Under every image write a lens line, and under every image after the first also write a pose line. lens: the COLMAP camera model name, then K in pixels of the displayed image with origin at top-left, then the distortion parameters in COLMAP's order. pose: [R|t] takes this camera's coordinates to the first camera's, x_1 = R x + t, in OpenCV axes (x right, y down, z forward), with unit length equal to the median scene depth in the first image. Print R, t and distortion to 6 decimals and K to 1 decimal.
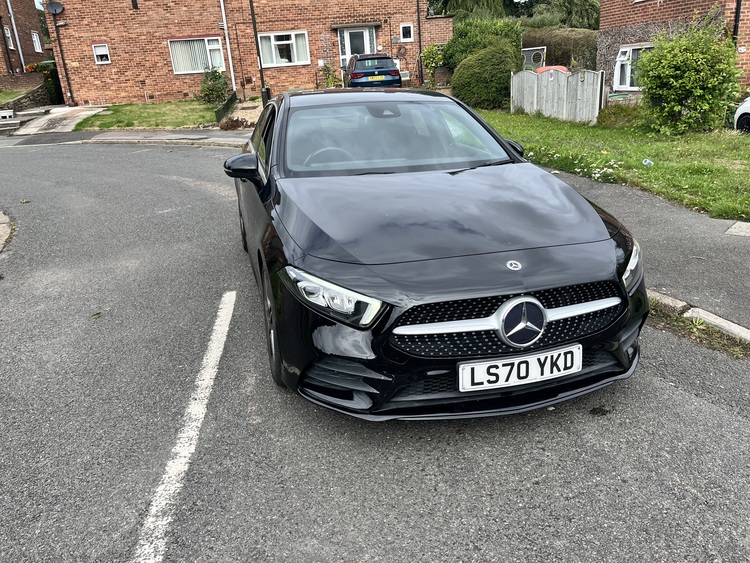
lens RADIAL K [[564.2, 0, 375.1], [0, 564.2, 274.8], [0, 0, 1]] dist [0.067371, -0.093649]
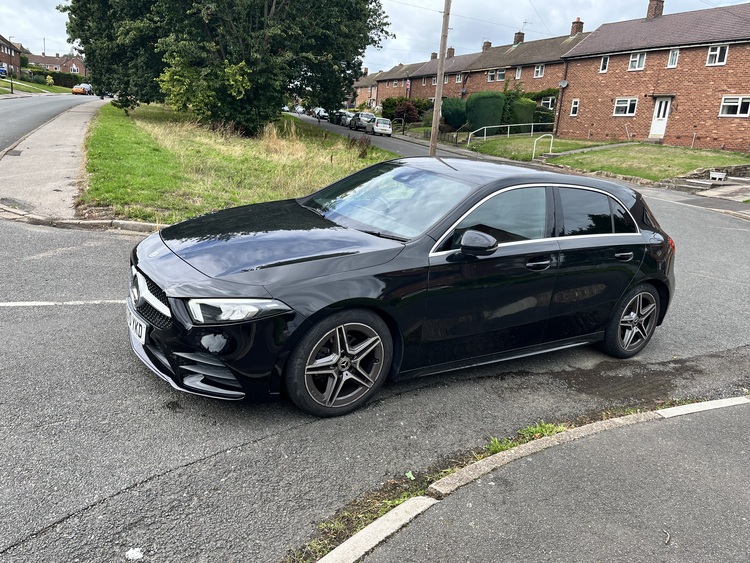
lens RADIAL K [[572.0, 0, 373.1], [0, 572.0, 278.5], [0, 0, 1]] dist [0.063936, -0.108576]
pose [[0.288068, 0.317627, -0.903399, 0.204888], [-0.409026, 0.893815, 0.183830, -0.053535], [0.865861, 0.316558, 0.387397, 0.106770]]
